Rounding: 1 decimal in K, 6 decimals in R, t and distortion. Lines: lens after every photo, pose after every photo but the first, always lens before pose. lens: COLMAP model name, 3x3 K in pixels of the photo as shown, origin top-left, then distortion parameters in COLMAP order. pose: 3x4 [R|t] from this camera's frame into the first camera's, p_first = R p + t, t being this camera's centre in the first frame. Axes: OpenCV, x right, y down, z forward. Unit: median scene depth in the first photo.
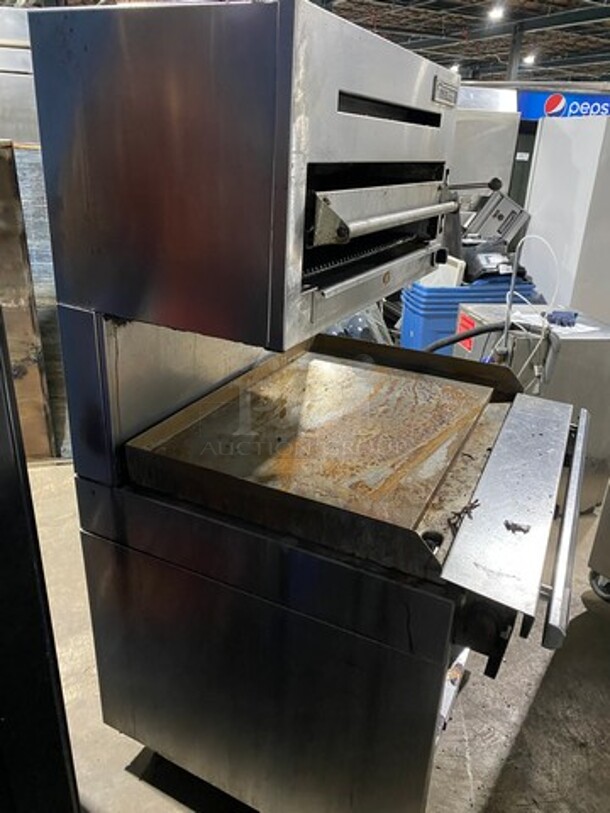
lens RADIAL K [[619.2, 0, 304.5], [0, 619.2, 403.1], [0, 0, 1]] dist [0.018947, -0.023339]
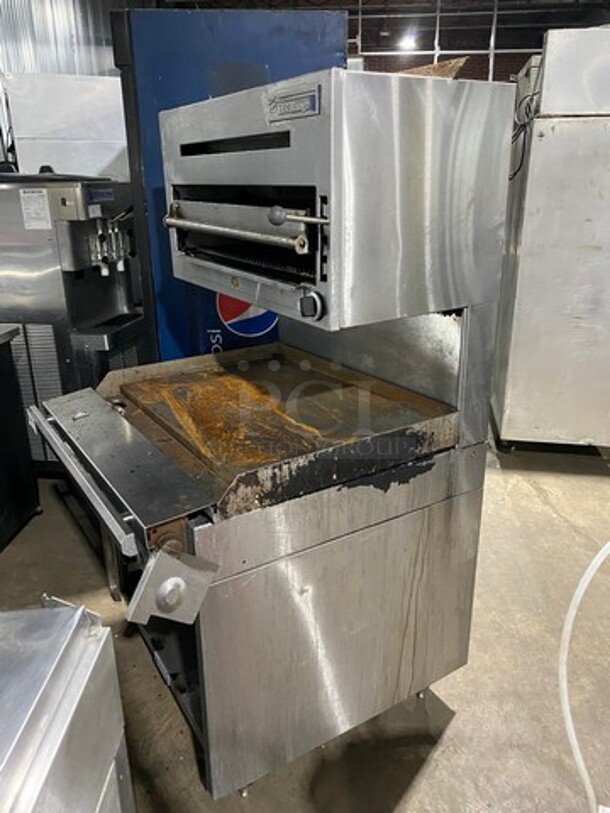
lens RADIAL K [[619.2, 0, 315.8], [0, 619.2, 405.7], [0, 0, 1]] dist [0.018947, -0.023339]
pose [[-0.520579, 0.257930, -0.813923, 1.082486], [-0.342492, 0.810140, 0.475786, -0.632391], [0.782111, 0.526446, -0.333403, 1.652269]]
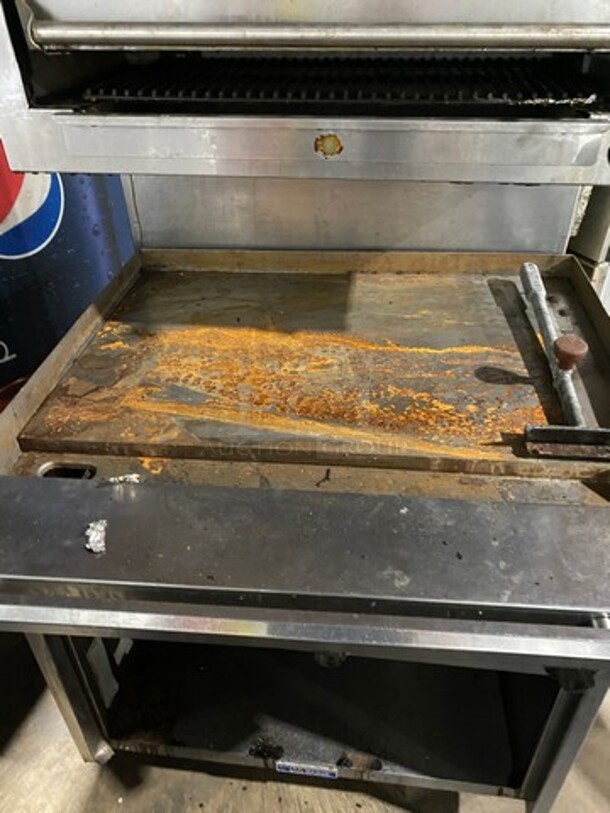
lens RADIAL K [[619.2, 0, 308.0], [0, 619.2, 397.7], [0, 0, 1]] dist [0.018947, -0.023339]
pose [[0.325669, 0.514483, -0.793251, 0.739876], [-0.337145, 0.847028, 0.410947, -0.240772], [0.883331, 0.133608, 0.449306, 0.748298]]
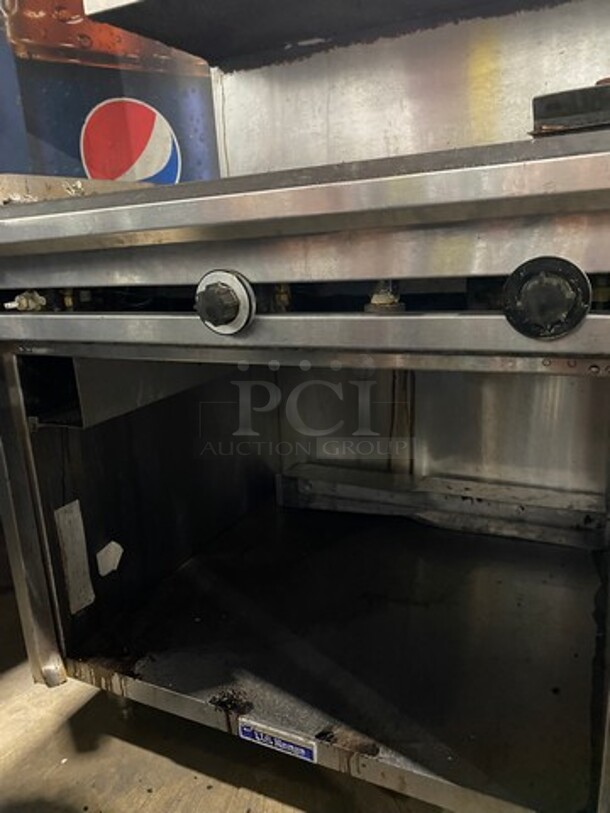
lens RADIAL K [[619.2, 0, 306.9], [0, 619.2, 404.5], [0, 0, 1]] dist [0.018947, -0.023339]
pose [[0.002836, 0.223163, -0.974777, 0.852925], [-0.334154, 0.918960, 0.209412, 0.131669], [0.942514, 0.325132, 0.077177, 1.098519]]
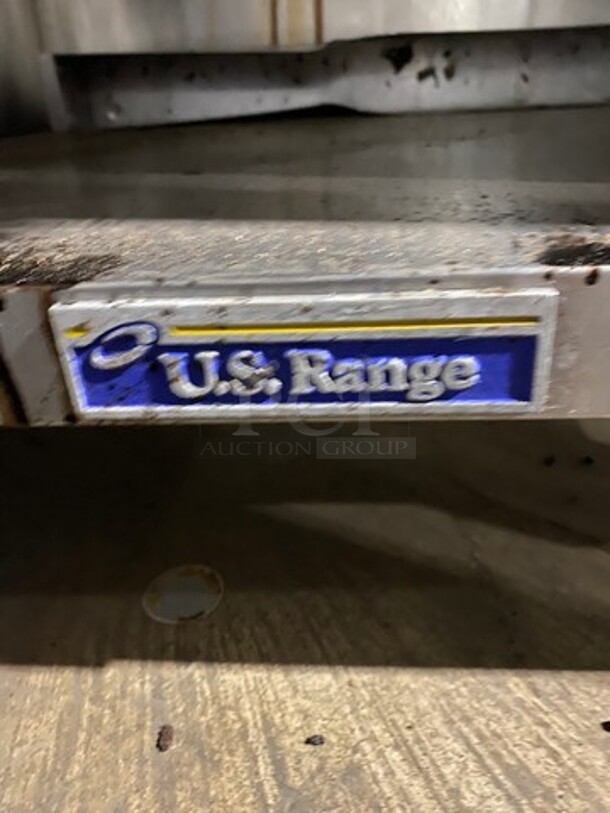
lens RADIAL K [[619.2, 0, 315.9], [0, 619.2, 407.1], [0, 0, 1]] dist [0.018947, -0.023339]
pose [[0.379434, 0.383965, -0.841784, 0.395035], [-0.300938, 0.911567, 0.280147, 0.580459], [0.874909, 0.147028, 0.461429, 1.184021]]
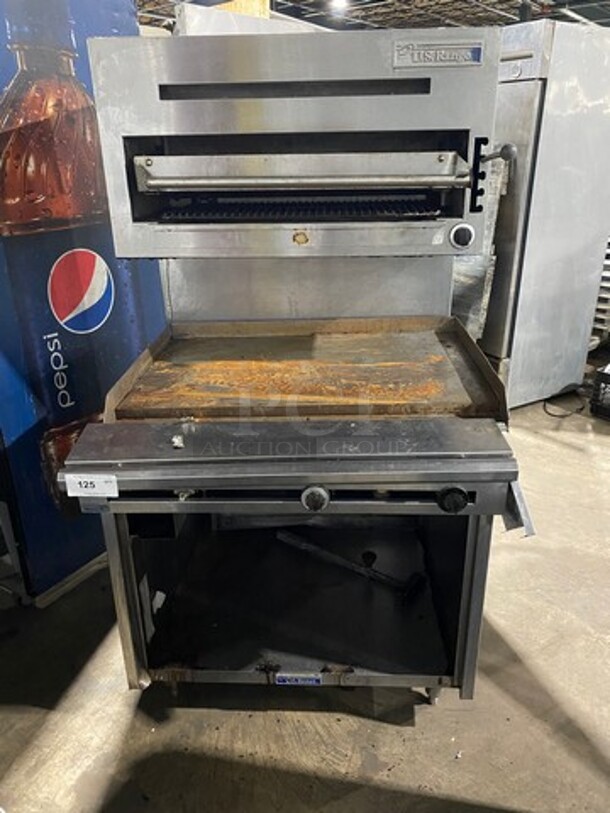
lens RADIAL K [[619.2, 0, 303.1], [0, 619.2, 405.9], [0, 0, 1]] dist [0.018947, -0.023339]
pose [[0.391637, 0.309591, -0.866472, 1.200366], [-0.322141, 0.928230, 0.186052, -0.135078], [0.861885, 0.206261, 0.463261, 0.554936]]
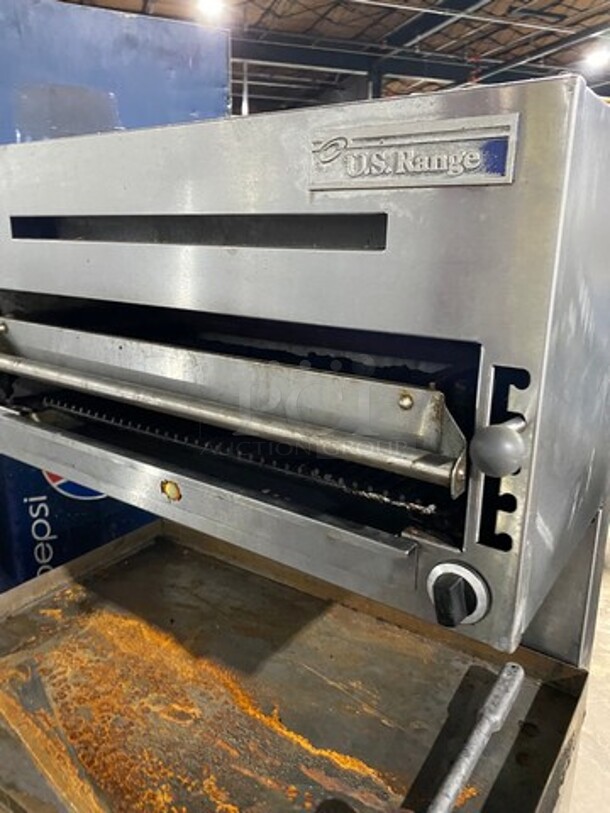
lens RADIAL K [[619.2, 0, 303.0], [0, 619.2, 399.3], [0, 0, 1]] dist [0.018947, -0.023339]
pose [[-0.165481, 0.209752, -0.963649, 0.663930], [-0.398562, 0.879549, 0.259888, -0.486743], [0.902089, 0.427081, -0.061949, 1.121283]]
